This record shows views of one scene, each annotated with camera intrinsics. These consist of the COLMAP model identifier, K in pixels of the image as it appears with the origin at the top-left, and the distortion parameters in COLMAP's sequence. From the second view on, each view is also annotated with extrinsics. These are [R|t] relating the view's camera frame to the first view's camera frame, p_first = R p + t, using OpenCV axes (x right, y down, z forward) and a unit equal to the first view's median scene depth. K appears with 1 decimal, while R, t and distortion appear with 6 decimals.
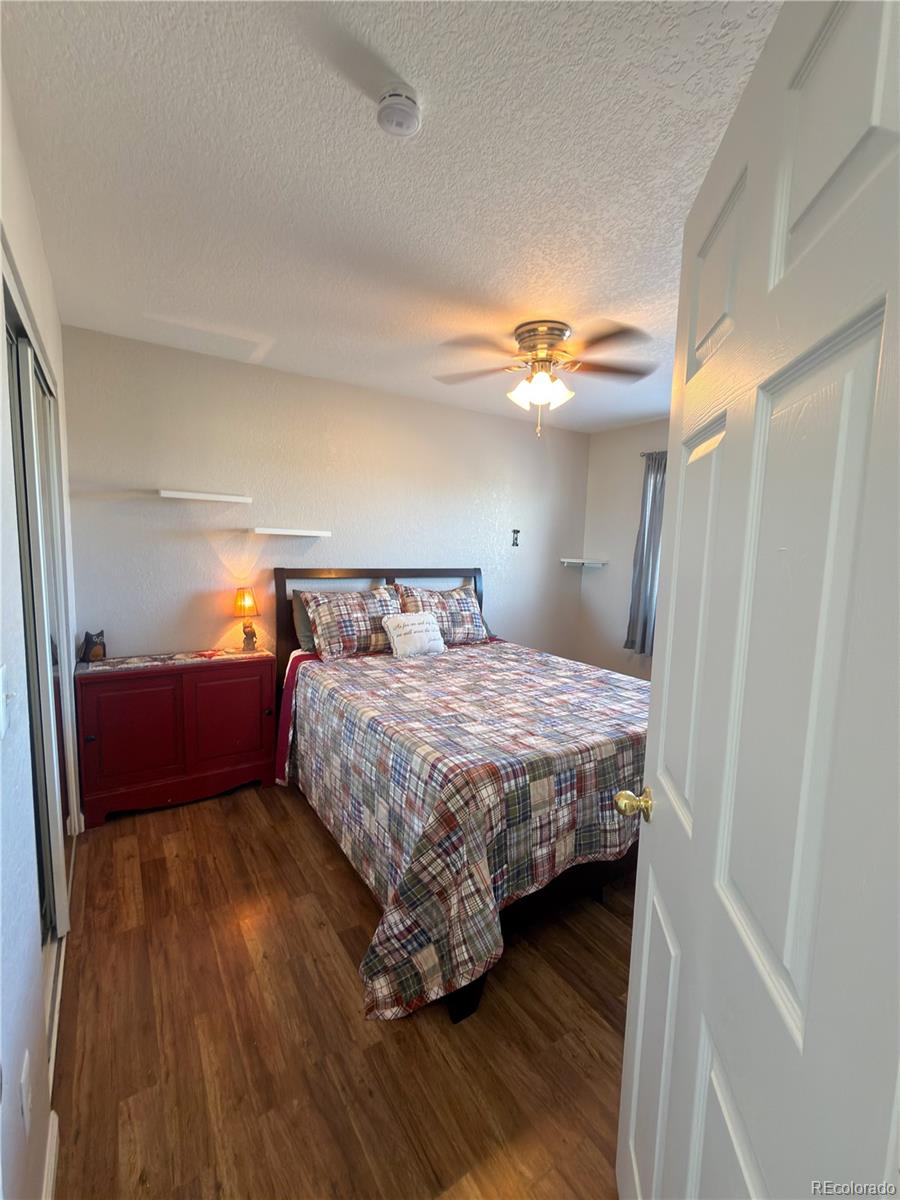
lens RADIAL K [[514.5, 0, 450.0], [0, 514.5, 600.0], [0, 0, 1]] dist [-0.000128, -0.000006]
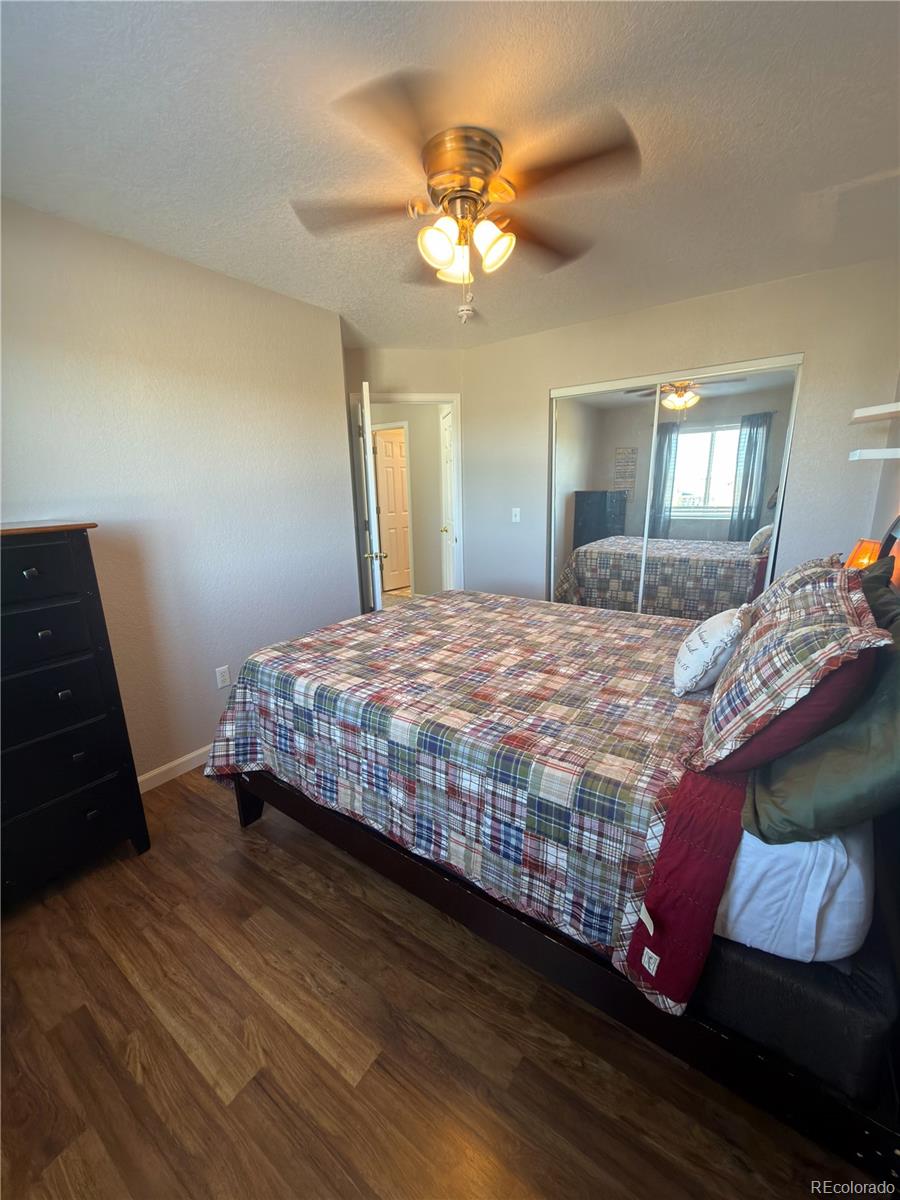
lens RADIAL K [[475.2, 0, 451.4], [0, 475.2, 596.4], [0, 0, 1]] dist [0.000867, -0.000216]
pose [[-0.931900, 0.077584, -0.354320, 0.475002], [-0.042259, 0.946980, 0.318501, -0.170246], [0.360245, 0.311784, -0.879212, 1.779616]]
